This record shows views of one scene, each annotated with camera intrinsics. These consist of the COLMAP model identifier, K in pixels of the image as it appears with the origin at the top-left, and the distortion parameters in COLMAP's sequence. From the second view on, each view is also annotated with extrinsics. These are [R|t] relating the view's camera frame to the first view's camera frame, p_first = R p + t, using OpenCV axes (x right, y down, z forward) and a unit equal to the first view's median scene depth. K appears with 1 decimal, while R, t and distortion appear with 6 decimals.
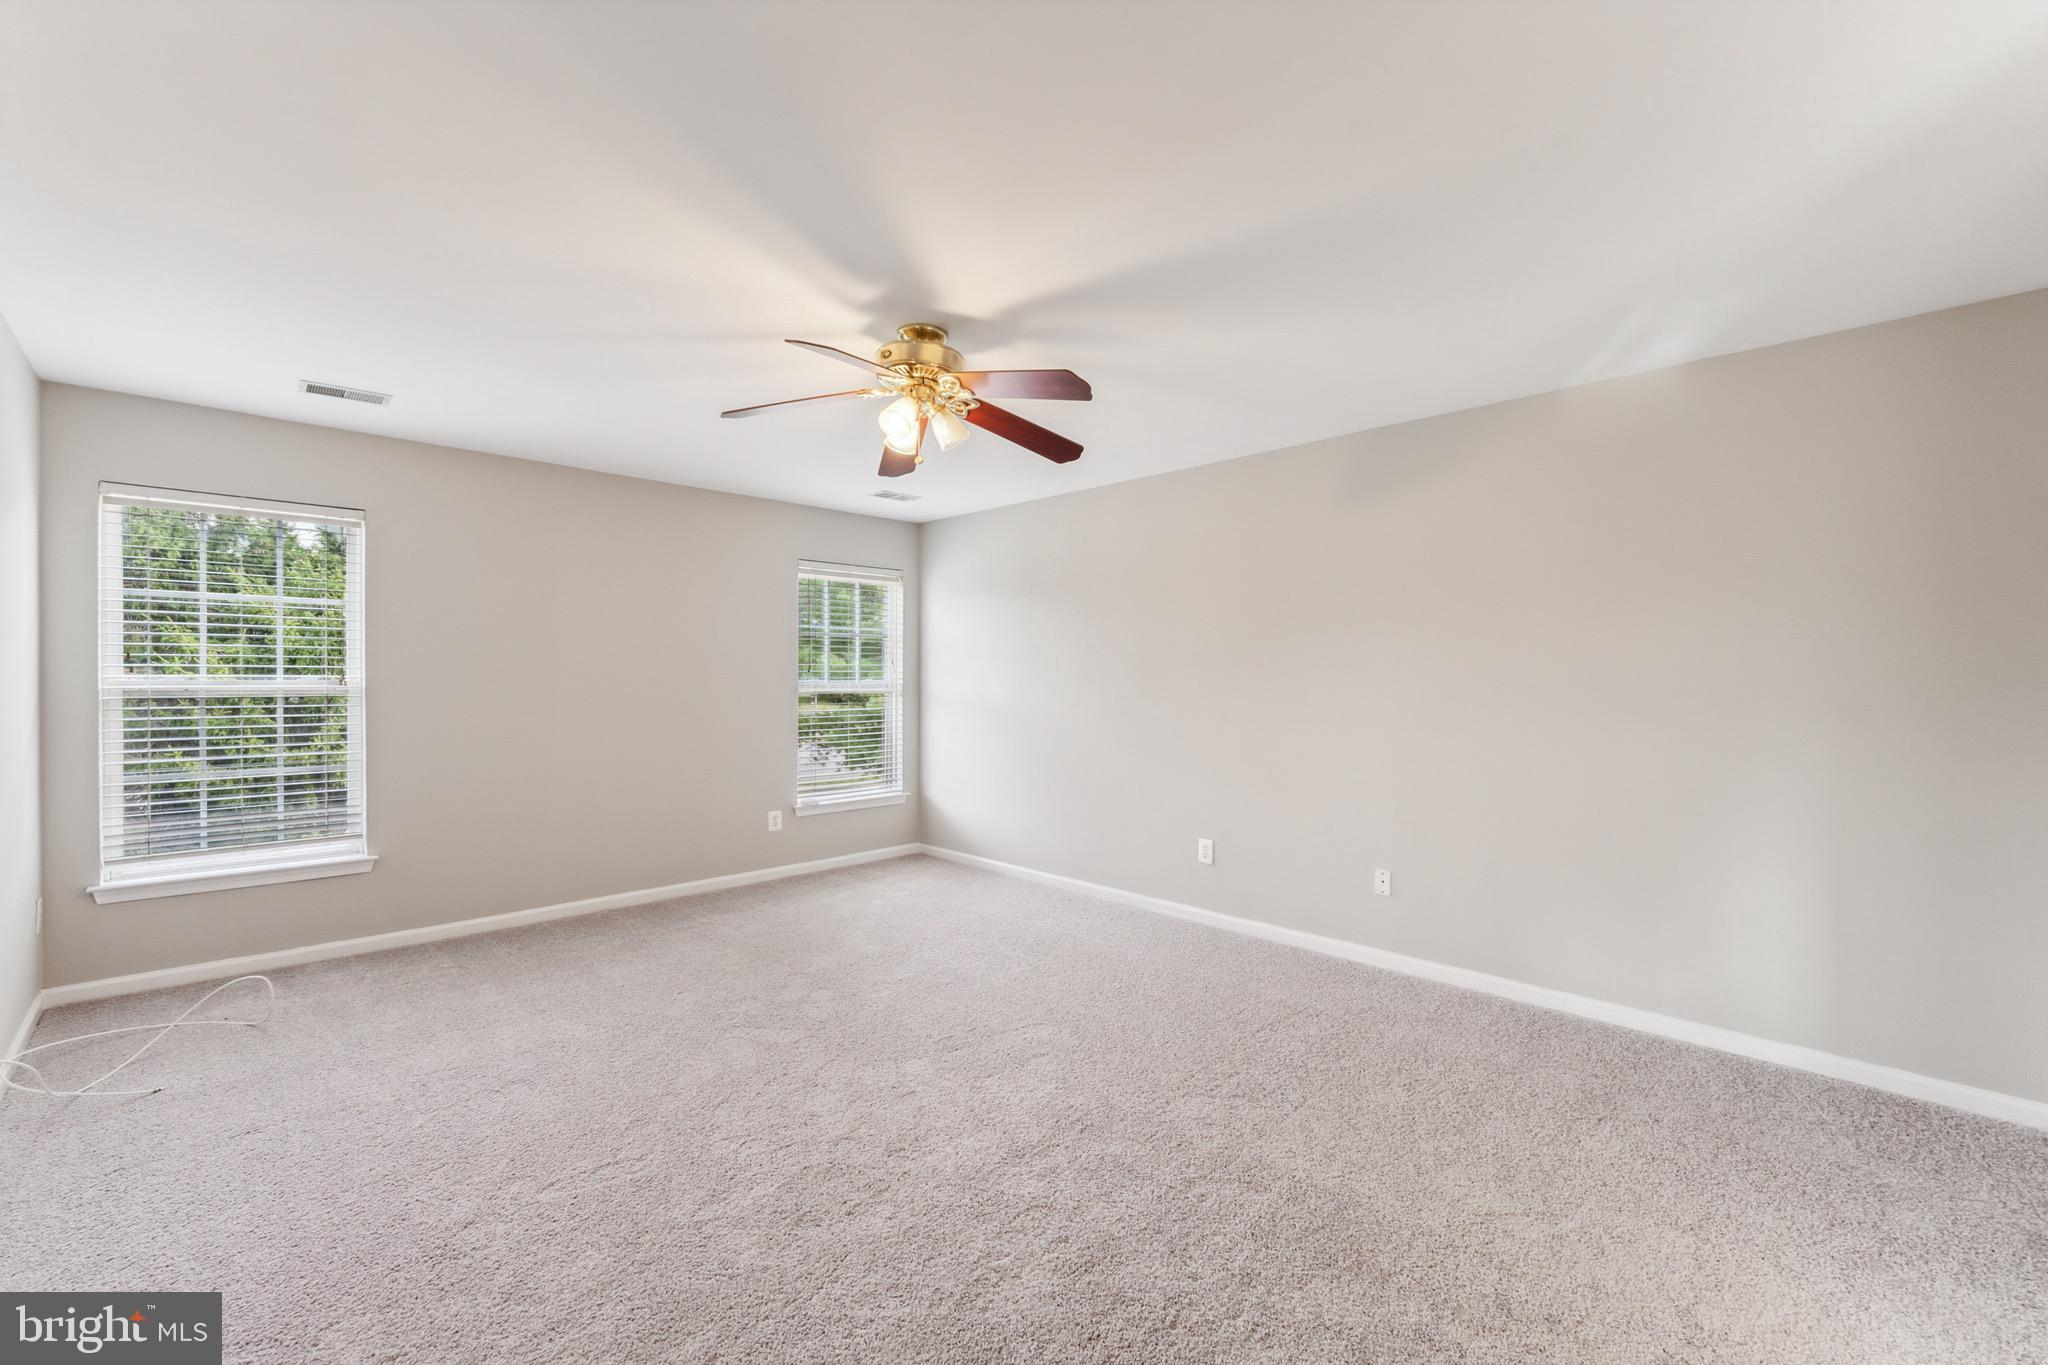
lens RADIAL K [[847.1, 0, 1027.1], [0, 847.1, 689.1], [0, 0, 1]] dist [0.002607, -0.000233]
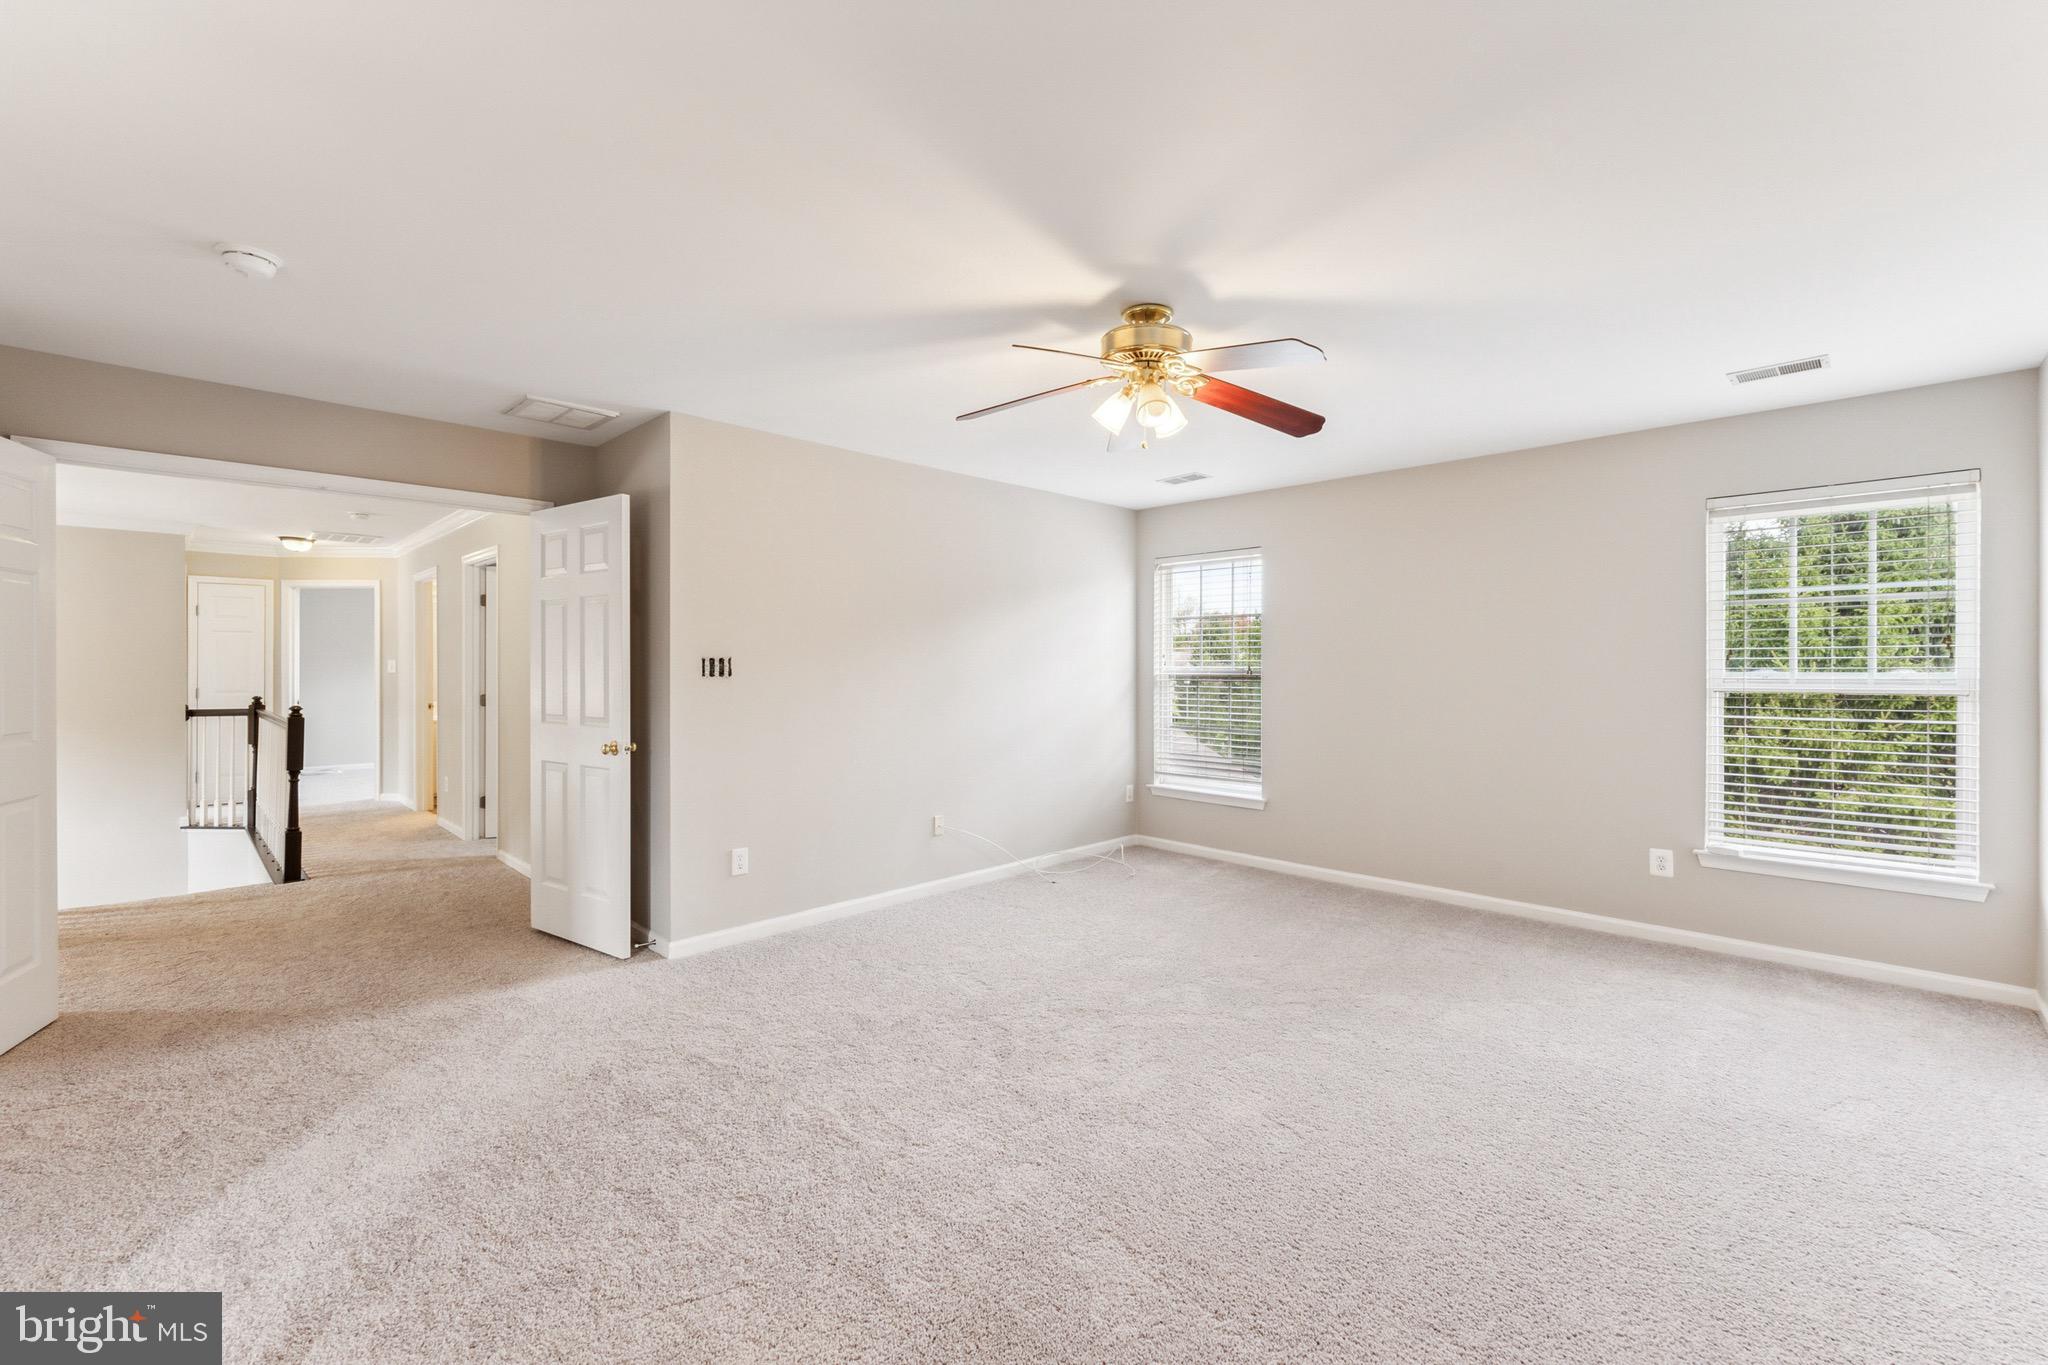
lens RADIAL K [[847.1, 0, 1026.5], [0, 847.1, 673.9], [0, 0, 1]] dist [0.002607, -0.000233]
pose [[0.006695, 0.003233, -0.999972, 0.434390], [-0.012614, 0.999915, 0.003148, -0.004059], [0.999898, 0.012592, 0.006736, 0.438629]]
